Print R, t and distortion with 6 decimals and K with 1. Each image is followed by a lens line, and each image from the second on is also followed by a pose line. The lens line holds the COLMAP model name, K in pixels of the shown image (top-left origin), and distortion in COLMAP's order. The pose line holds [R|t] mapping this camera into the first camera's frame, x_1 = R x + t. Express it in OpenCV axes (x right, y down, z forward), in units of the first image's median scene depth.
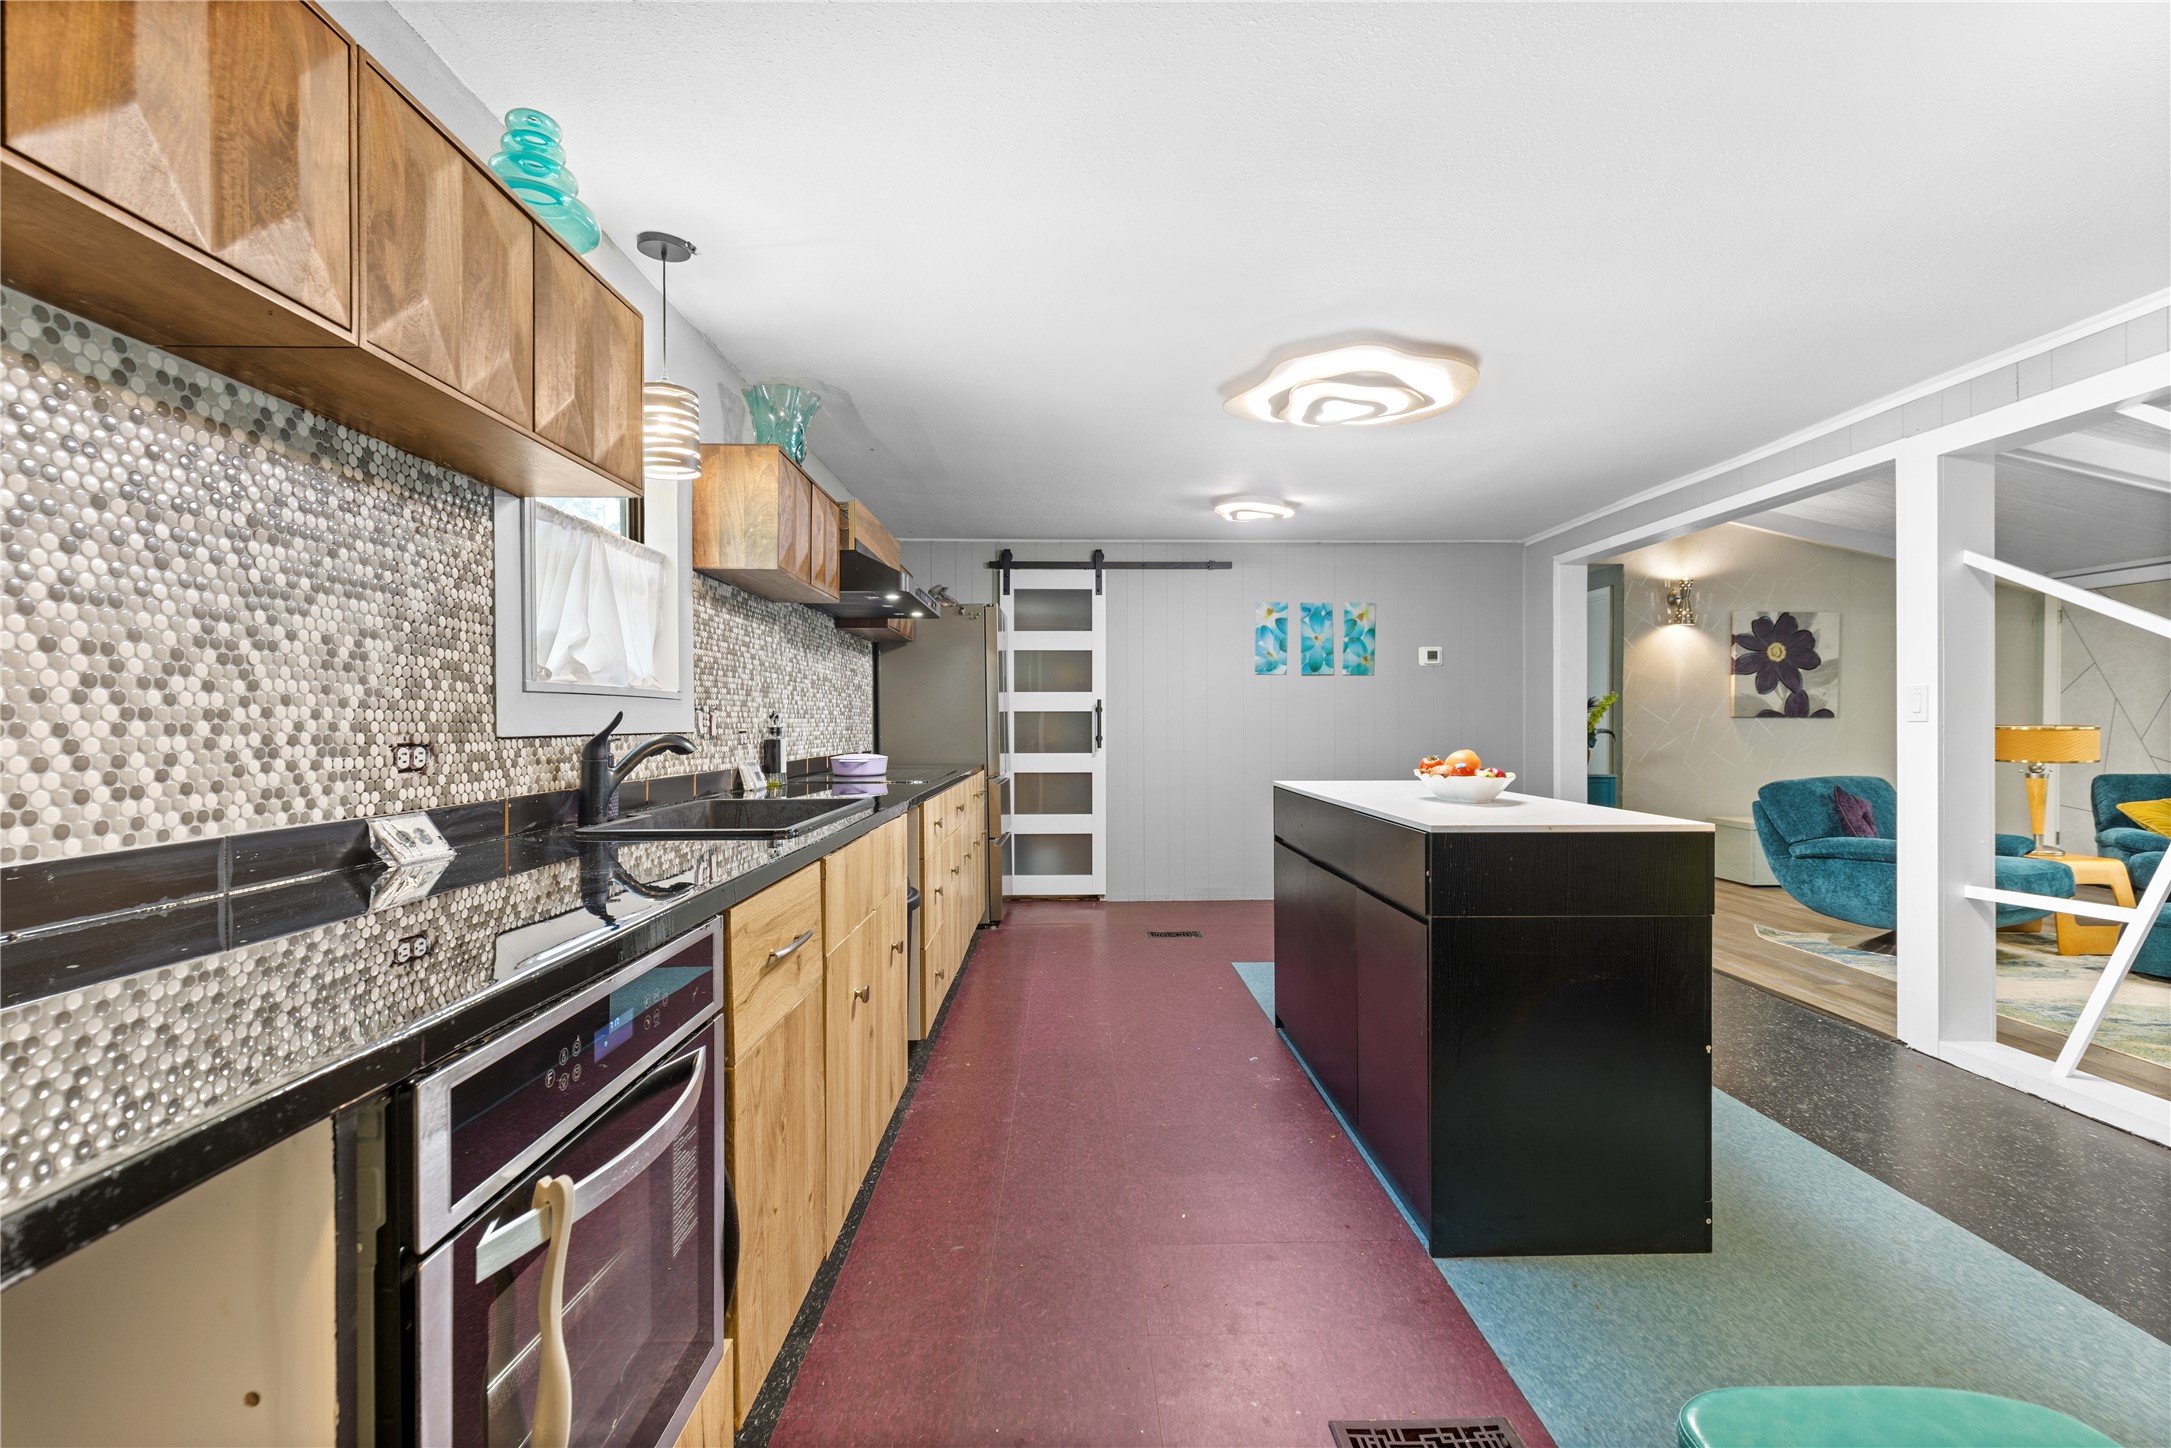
lens RADIAL K [[968.9, 0, 1064.3], [0, 968.9, 728.6], [0, 0, 1]] dist [0.001906, -0.002345]
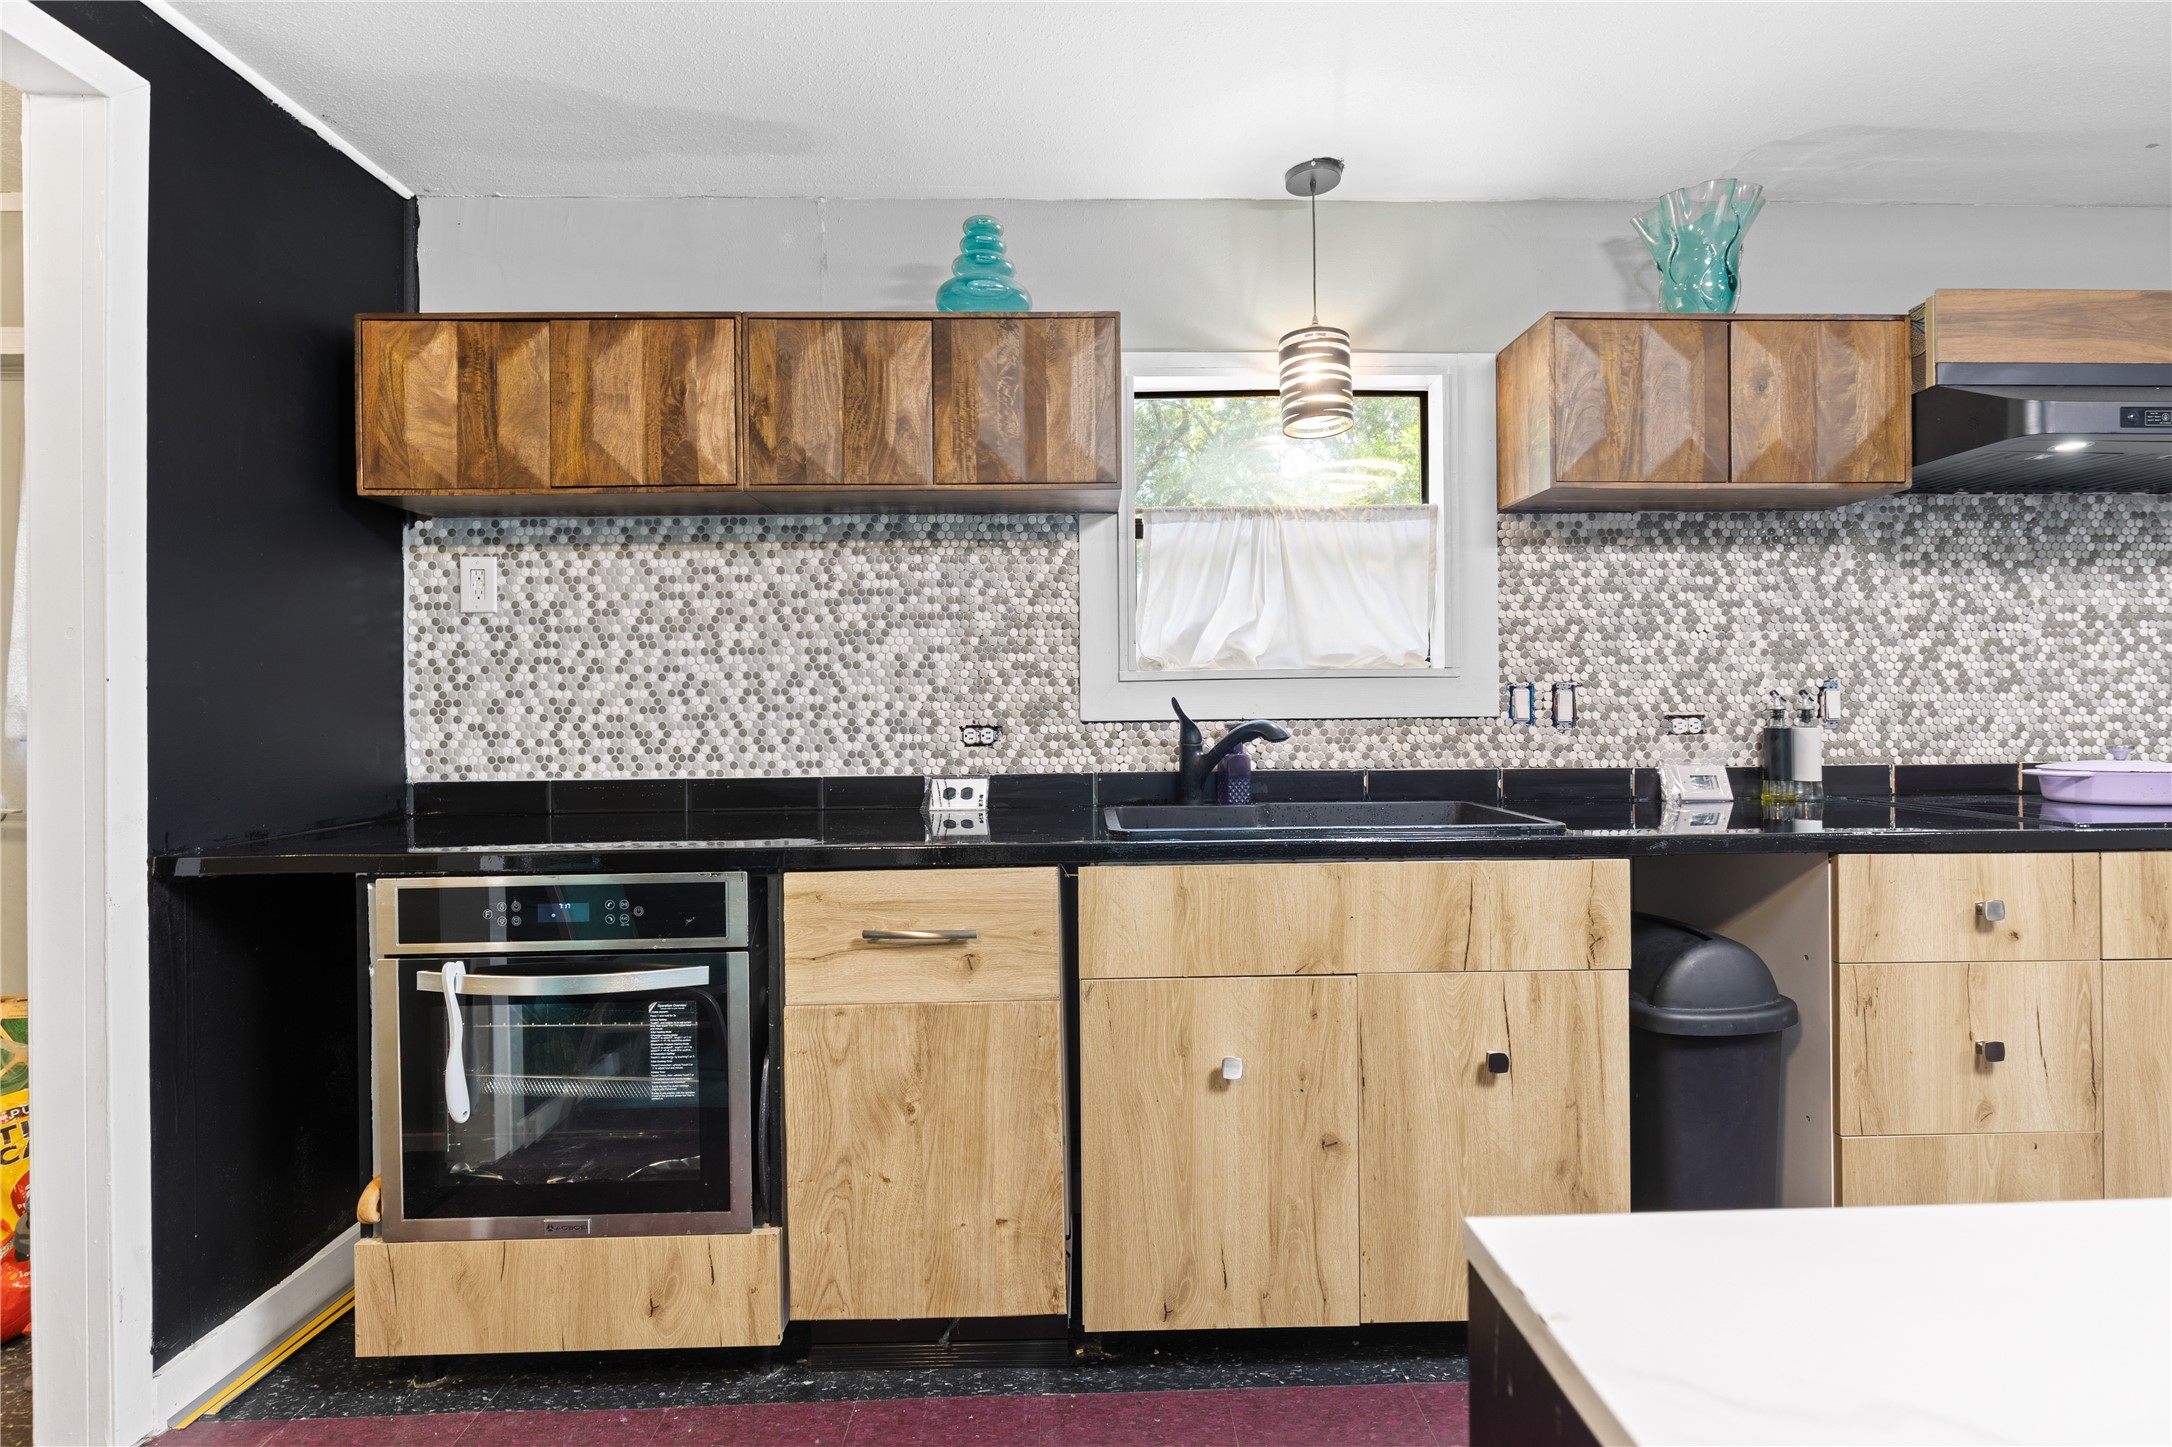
lens RADIAL K [[991.9, 0, 1108.4], [0, 991.9, 703.2], [0, 0, 1]] dist [0.005040, -0.003837]
pose [[0.035450, -0.000636, -0.999371, 0.773426], [0.004707, 0.999989, -0.000470, -0.015050], [0.999360, -0.004688, 0.035453, 1.181858]]
